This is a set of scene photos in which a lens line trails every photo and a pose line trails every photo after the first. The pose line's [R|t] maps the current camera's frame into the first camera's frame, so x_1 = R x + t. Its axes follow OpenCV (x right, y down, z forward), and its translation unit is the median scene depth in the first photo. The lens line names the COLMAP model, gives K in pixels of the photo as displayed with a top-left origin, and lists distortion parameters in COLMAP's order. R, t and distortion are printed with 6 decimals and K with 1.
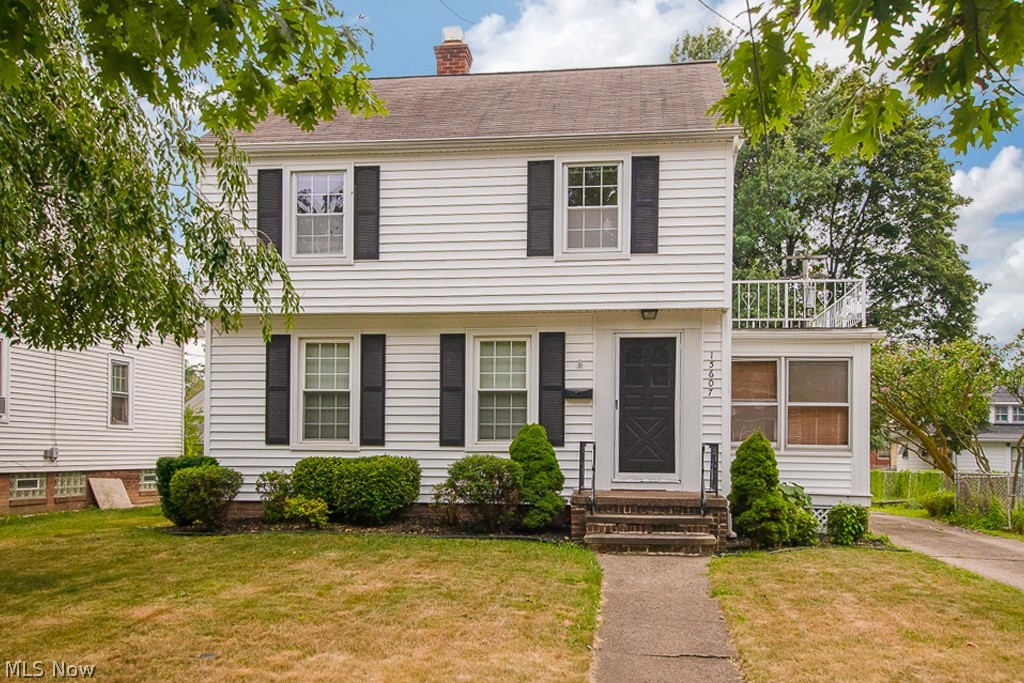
lens RADIAL K [[915.5, 0, 511.9], [0, 915.5, 337.2], [0, 0, 1]] dist [0.044109, -0.000570]
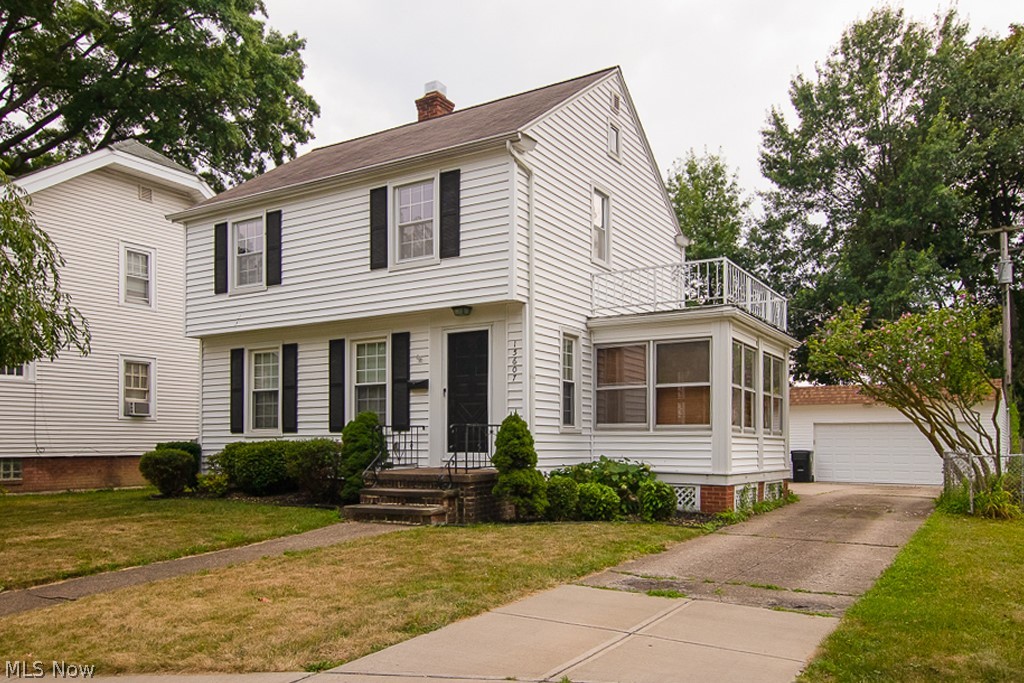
lens RADIAL K [[775.9, 0, 512.1], [0, 775.9, 347.5], [0, 0, 1]] dist [0.013546, 0.004836]
pose [[0.915571, -0.060649, -0.397558, 0.569425], [0.061326, 0.998057, -0.011023, 0.033010], [0.397454, -0.014288, 0.917511, 0.151232]]
